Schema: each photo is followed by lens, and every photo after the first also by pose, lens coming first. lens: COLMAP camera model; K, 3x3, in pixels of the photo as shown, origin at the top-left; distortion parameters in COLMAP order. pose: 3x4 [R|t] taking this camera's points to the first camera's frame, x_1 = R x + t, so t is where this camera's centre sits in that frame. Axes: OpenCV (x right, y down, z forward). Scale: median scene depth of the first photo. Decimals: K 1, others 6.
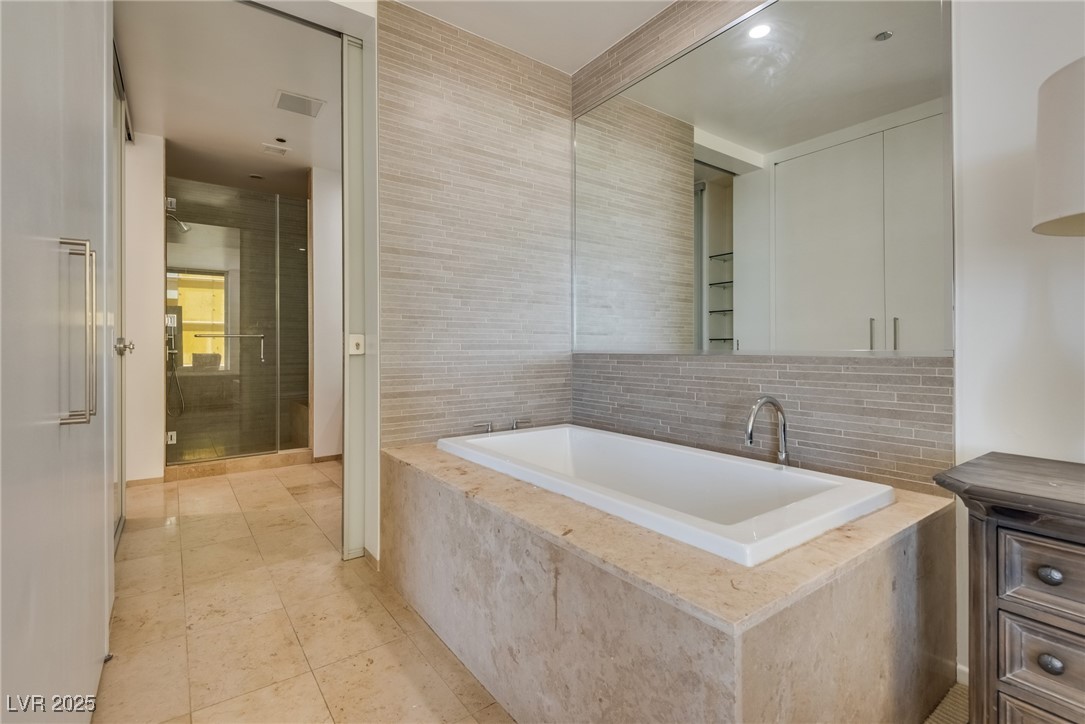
lens RADIAL K [[491.9, 0, 515.8], [0, 491.9, 346.0], [0, 0, 1]] dist [0.002283, -0.000920]
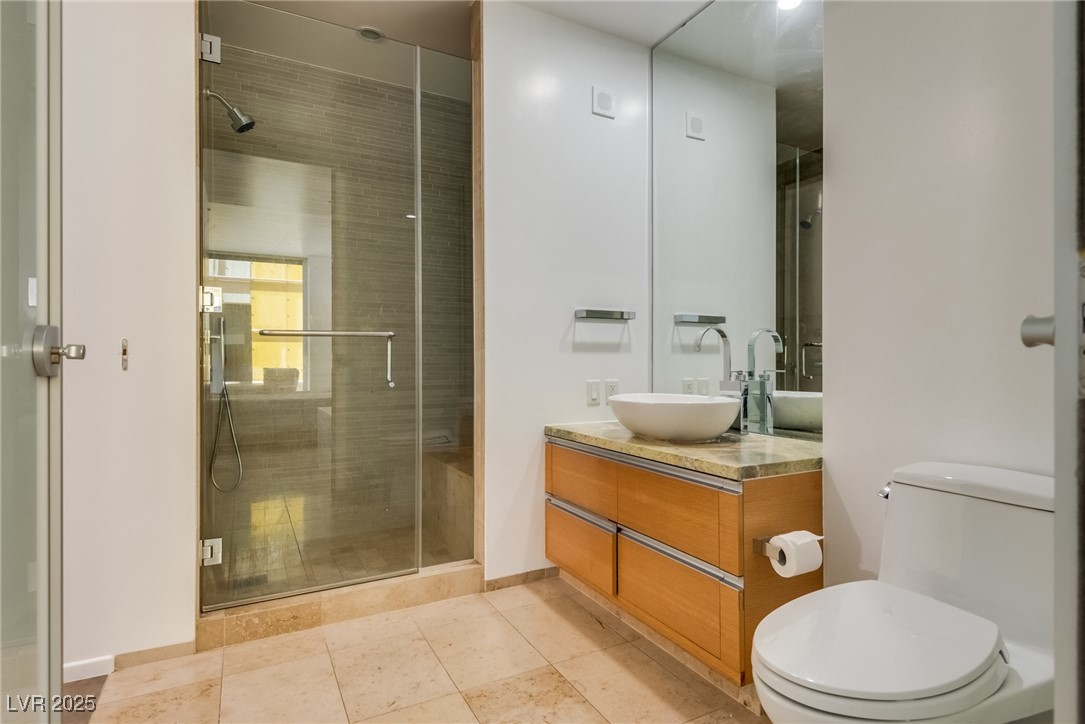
lens RADIAL K [[563.3, 0, 544.8], [0, 563.3, 361.9], [0, 0, 1]] dist [0.006940, -0.001077]
pose [[0.992589, 0.000817, -0.121514, -0.281707], [-0.000282, 0.999990, 0.004419, 0.004048], [0.121516, -0.004352, 0.992580, 0.444393]]
